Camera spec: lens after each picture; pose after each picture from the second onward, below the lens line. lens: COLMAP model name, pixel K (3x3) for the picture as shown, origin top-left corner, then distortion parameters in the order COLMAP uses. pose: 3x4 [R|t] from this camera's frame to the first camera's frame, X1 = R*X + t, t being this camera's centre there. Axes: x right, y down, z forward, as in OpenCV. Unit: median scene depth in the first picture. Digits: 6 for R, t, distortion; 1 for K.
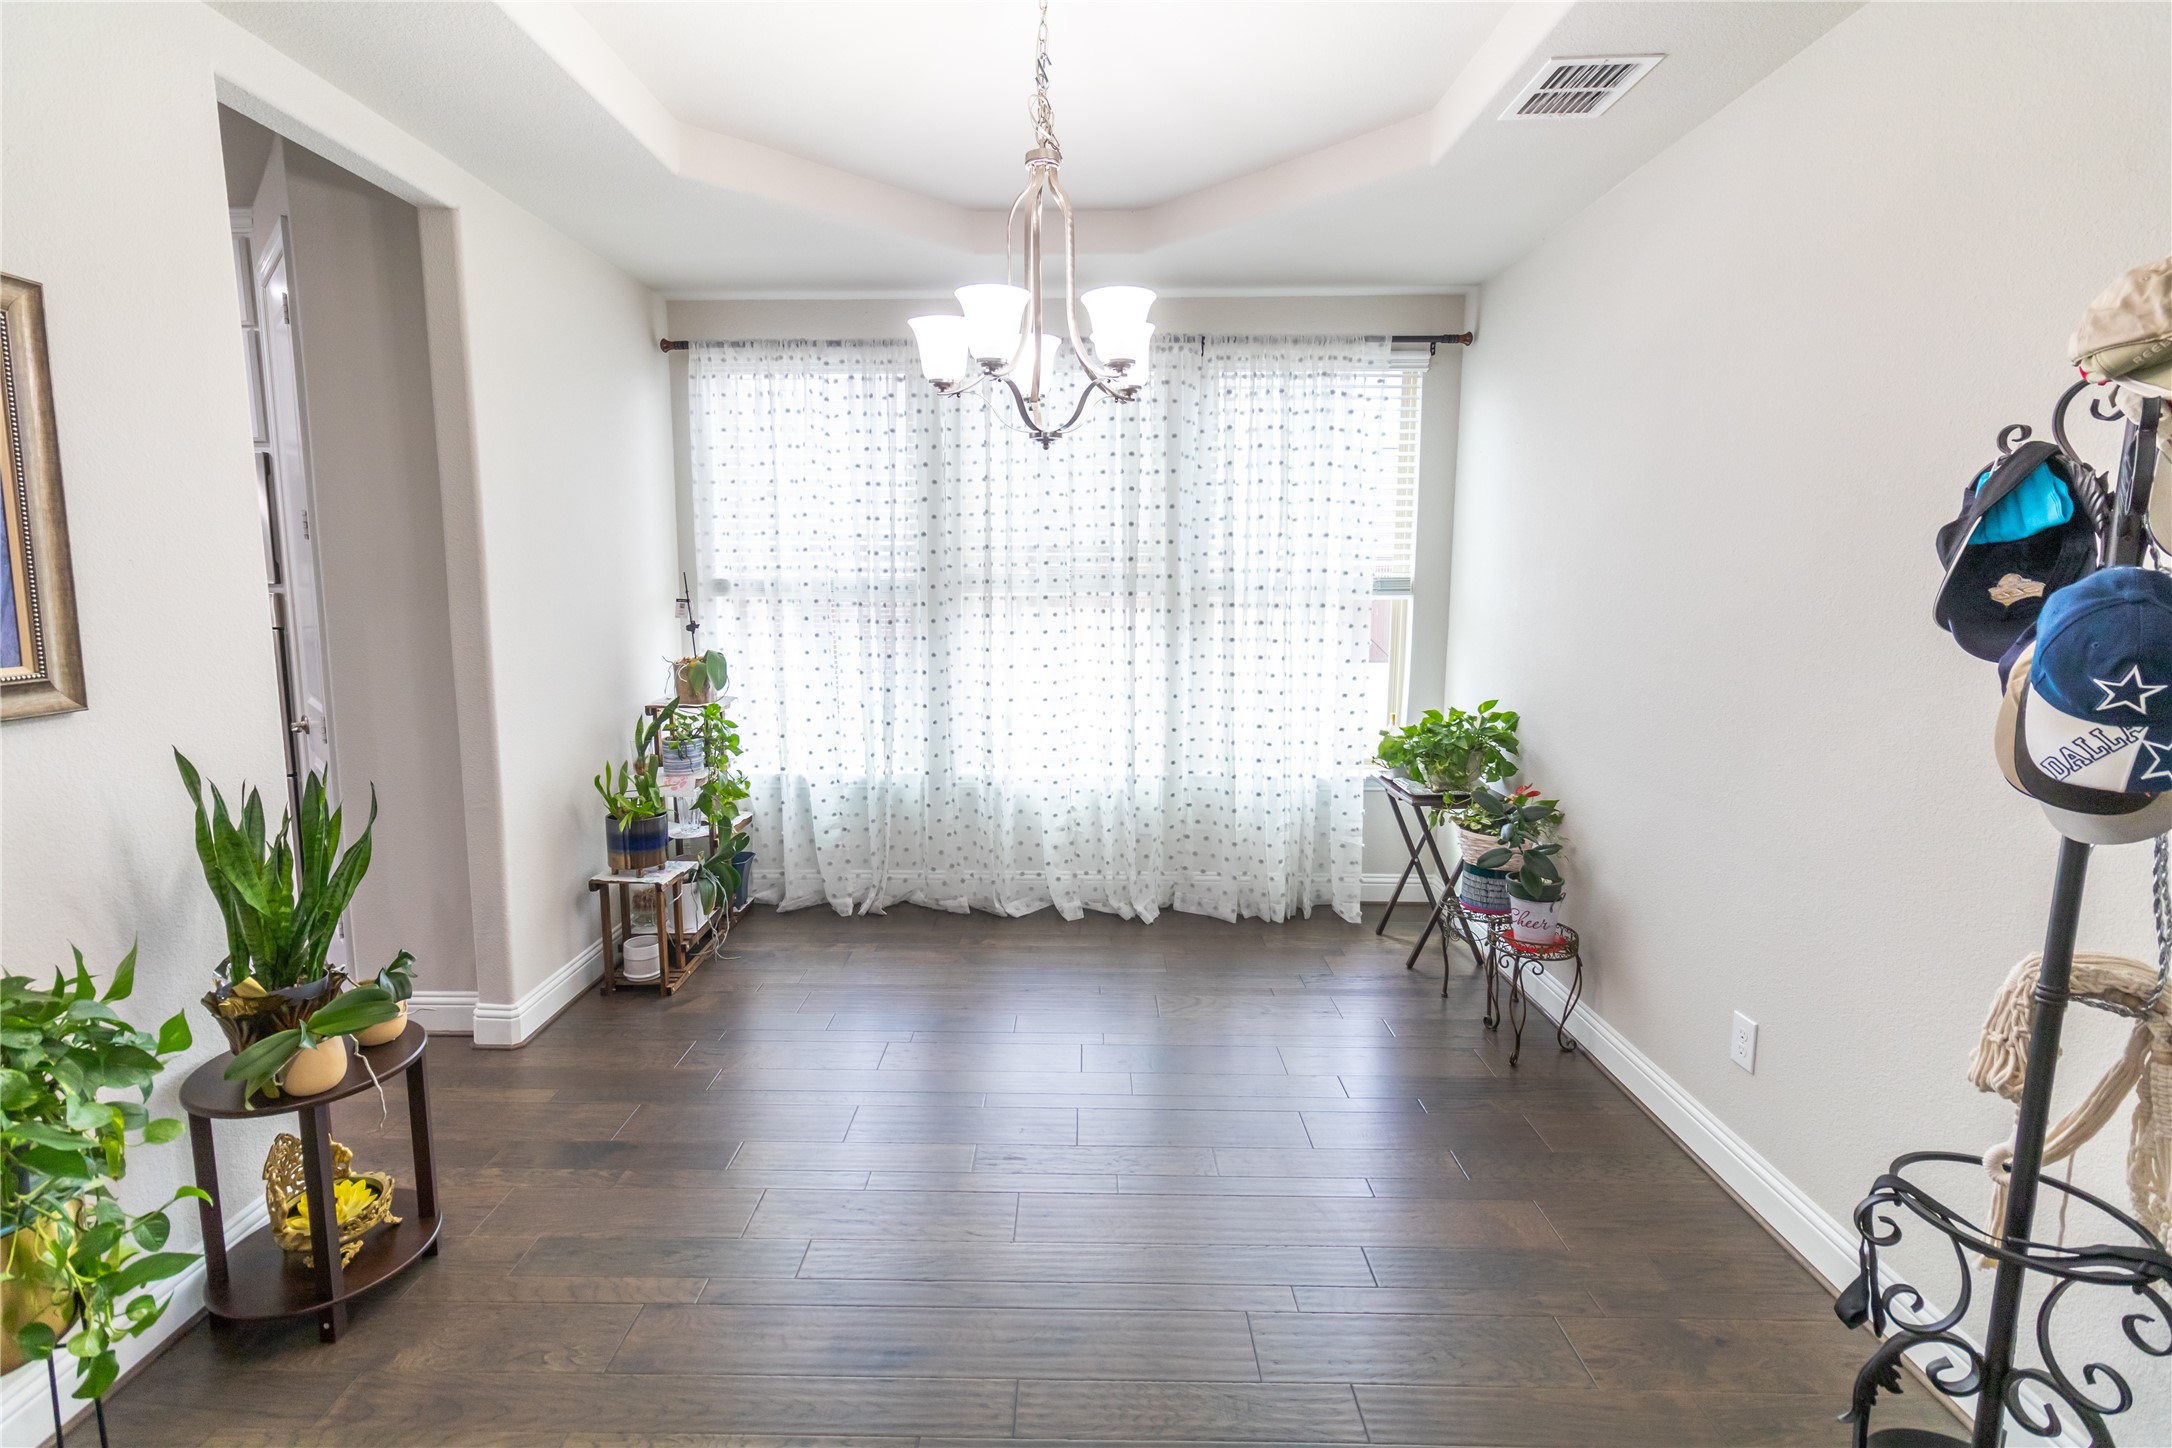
lens RADIAL K [[1011.7, 0, 1072.8], [0, 1011.7, 693.9], [0, 0, 1]] dist [0.000841, 0.000718]
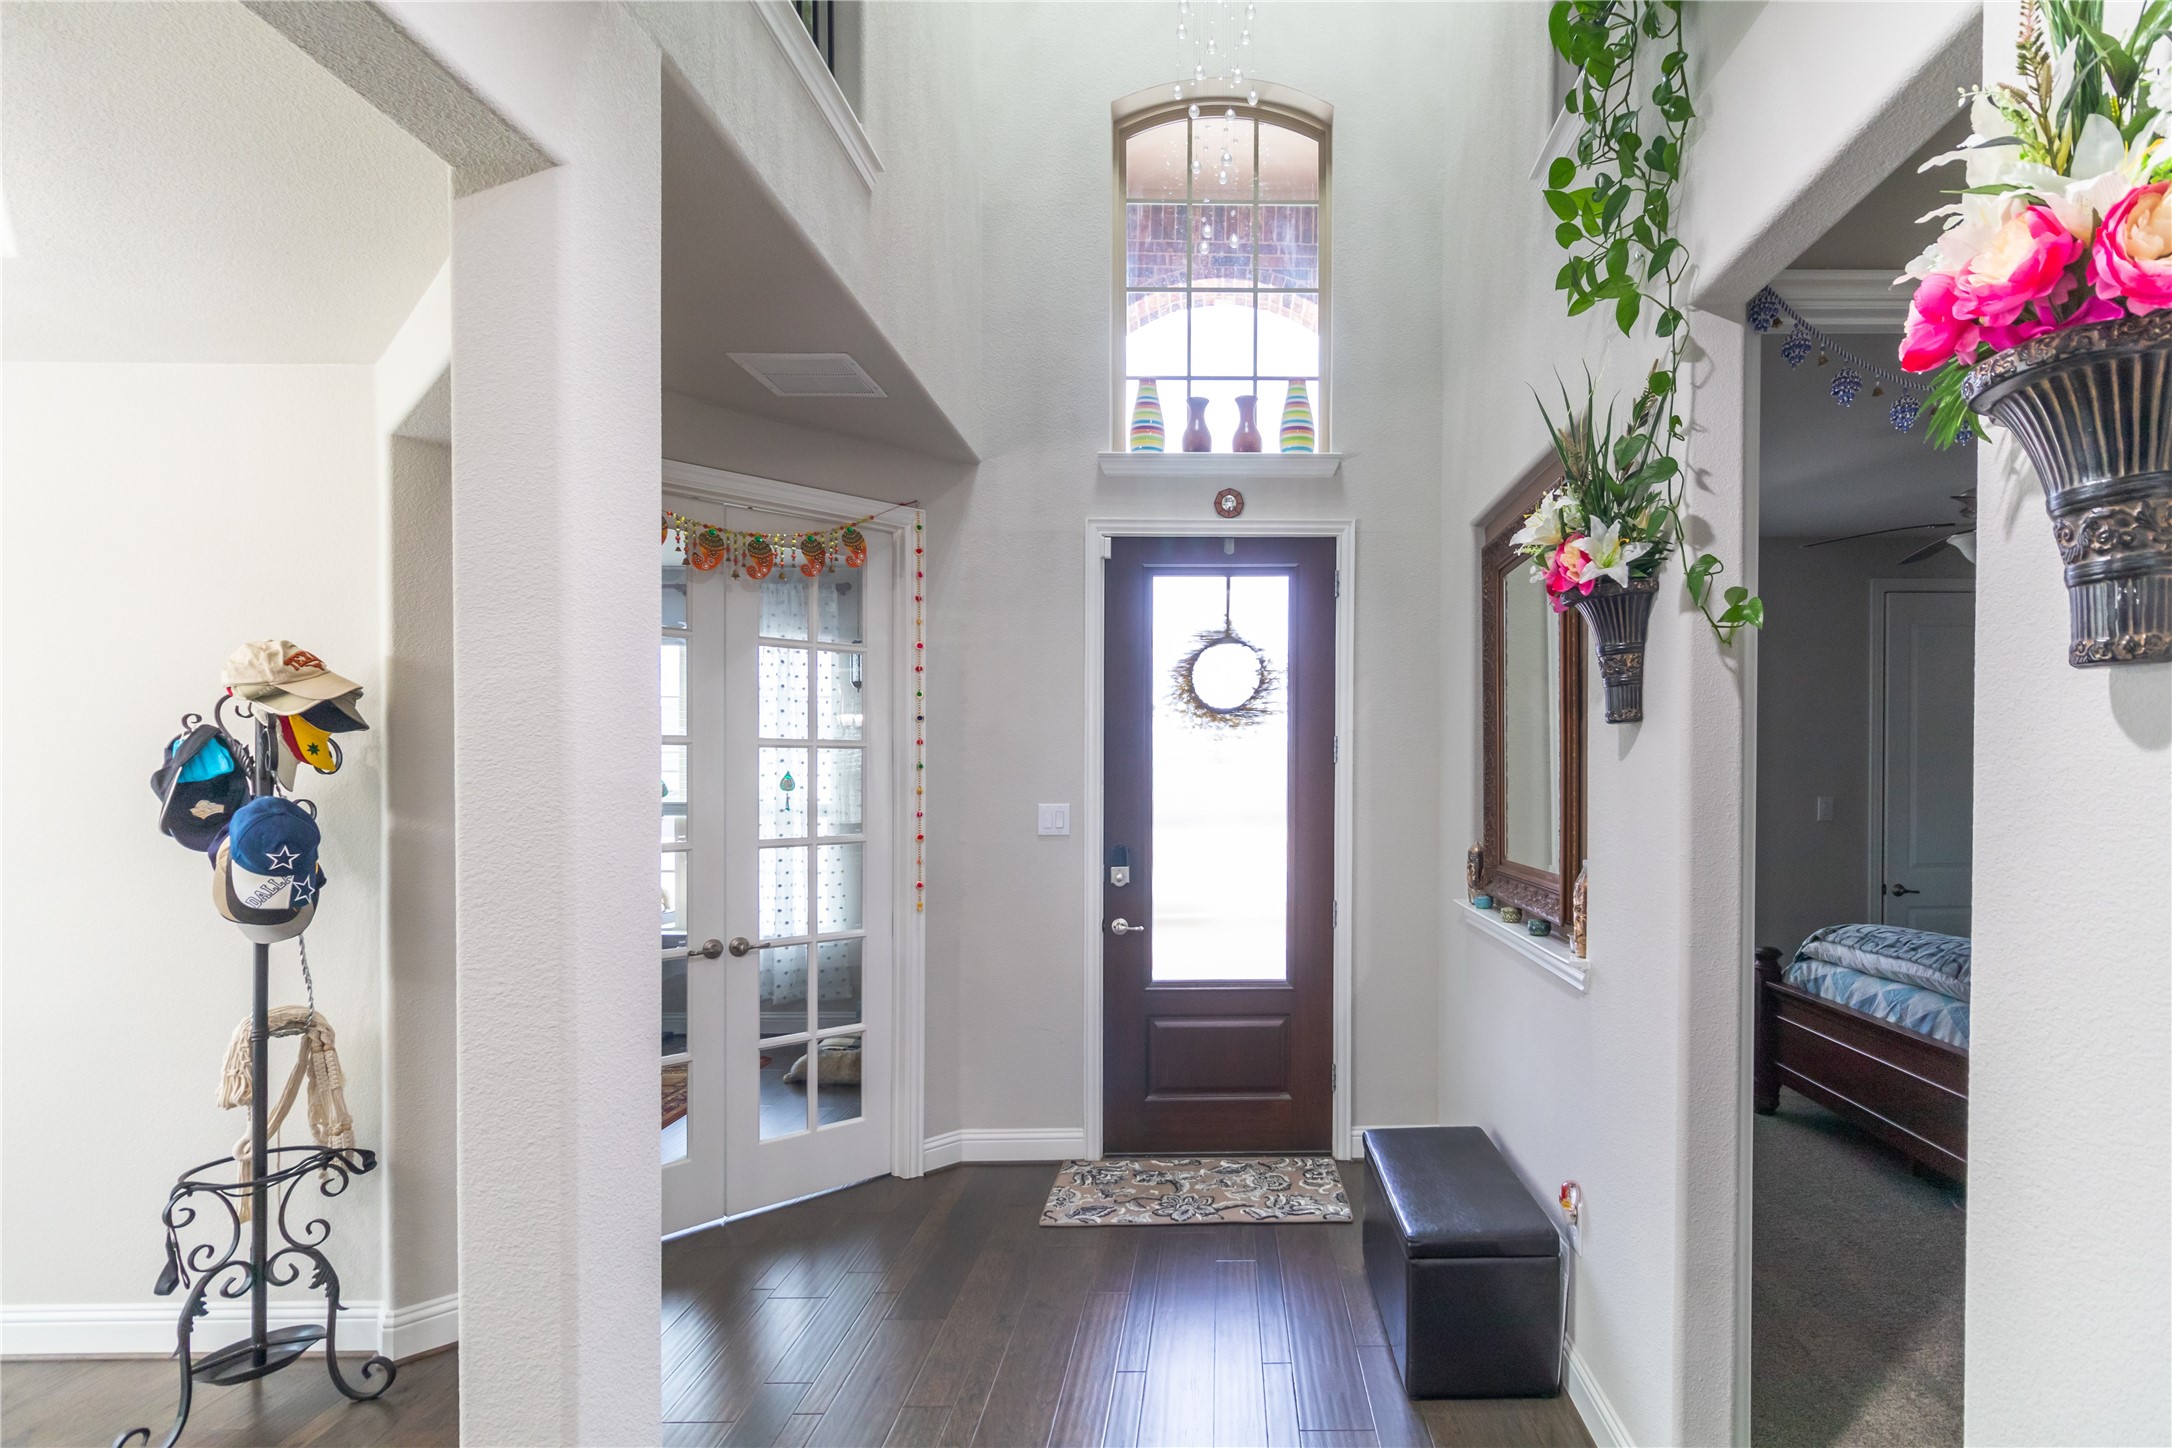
lens RADIAL K [[1066.3, 0, 1201.5], [0, 1066.3, 801.9], [0, 0, 1]] dist [0.001770, 0.000594]
pose [[-0.007663, -0.027014, 0.999606, -0.914079], [0.120281, 0.992352, 0.027740, 0.038526], [-0.992710, 0.120446, -0.004356, -0.684060]]
